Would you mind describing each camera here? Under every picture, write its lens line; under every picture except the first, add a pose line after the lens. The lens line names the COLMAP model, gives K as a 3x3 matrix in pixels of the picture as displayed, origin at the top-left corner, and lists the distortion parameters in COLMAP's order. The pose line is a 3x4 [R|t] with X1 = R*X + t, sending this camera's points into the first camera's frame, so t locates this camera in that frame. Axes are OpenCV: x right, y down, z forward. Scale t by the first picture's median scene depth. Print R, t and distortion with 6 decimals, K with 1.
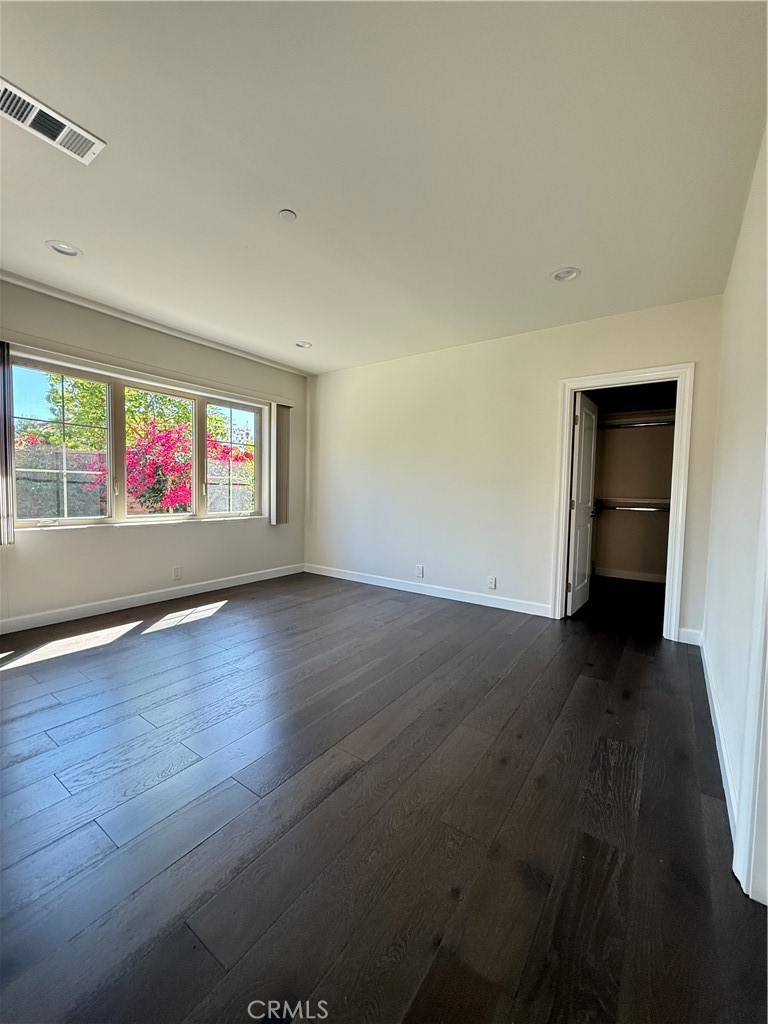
lens RADIAL K [[405.1, 0, 384.2], [0, 405.1, 508.7], [0, 0, 1]] dist [0.000720, -0.000575]
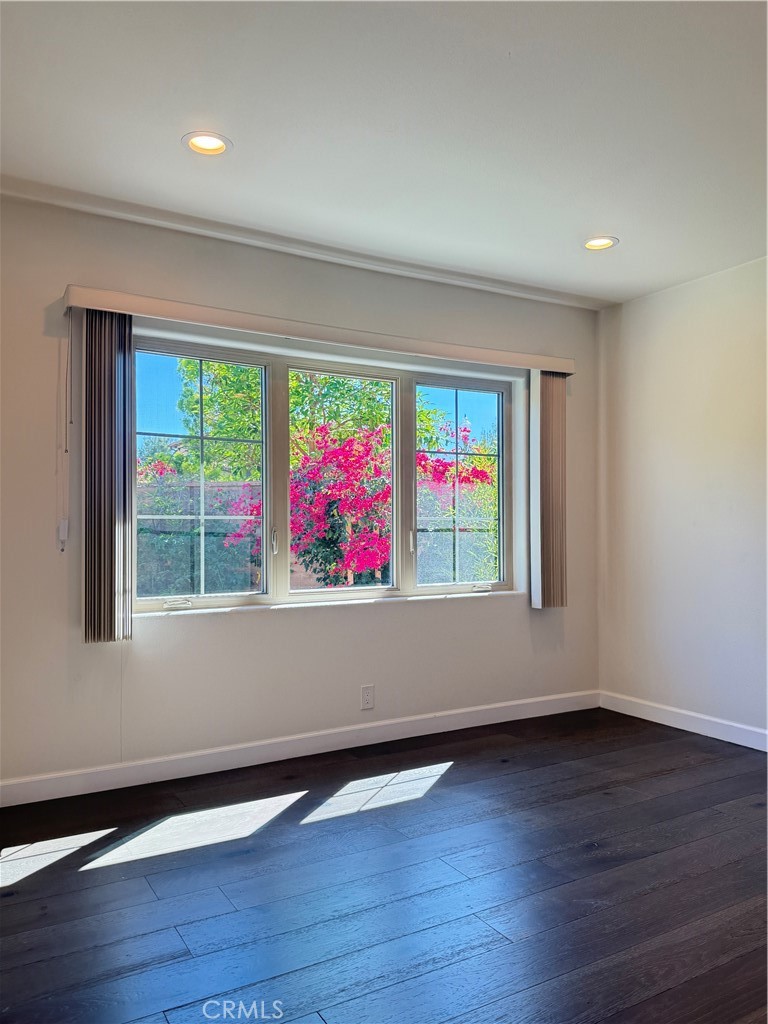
lens RADIAL K [[741.3, 0, 389.3], [0, 741.3, 510.9], [0, 0, 1]] dist [0.045289, -0.035942]
pose [[0.913808, -0.034703, -0.404662, -0.075921], [0.004380, 0.997127, -0.075620, -0.014722], [0.406124, 0.067330, 0.911334, 0.092855]]
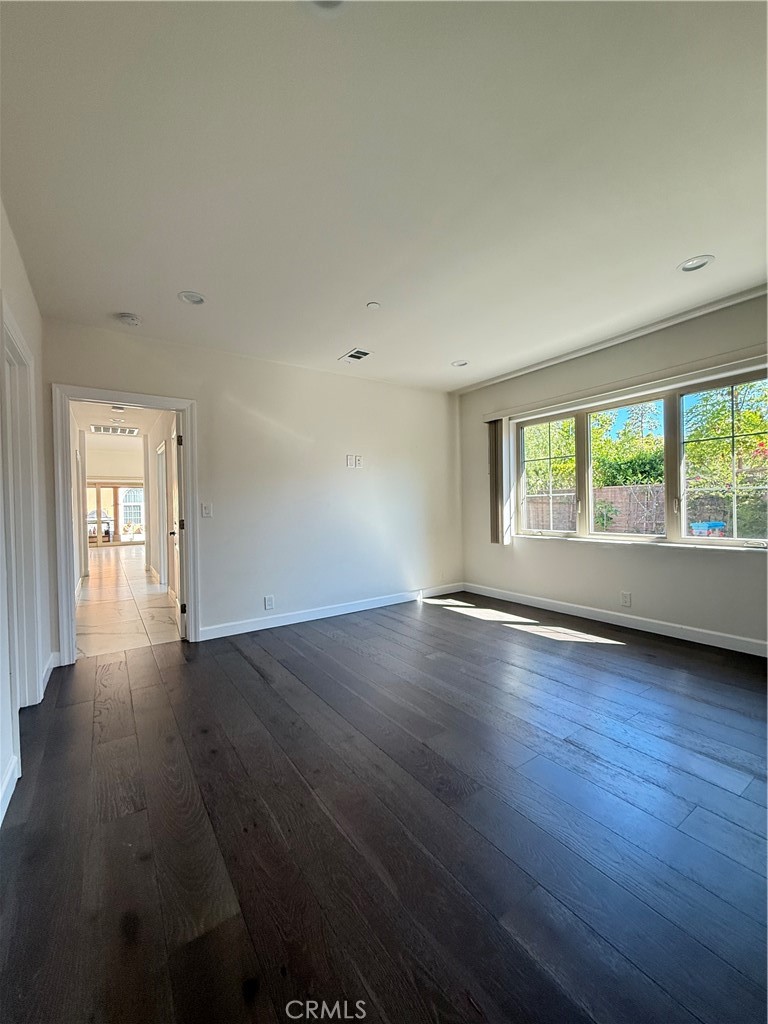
lens RADIAL K [[405.1, 0, 382.5], [0, 405.1, 504.8], [0, 0, 1]] dist [0.000720, -0.000575]
pose [[-0.343412, -0.017692, -0.939018, 0.540900], [-0.030525, 0.999505, -0.007668, -0.029157], [0.938688, 0.026030, -0.343782, 0.810953]]
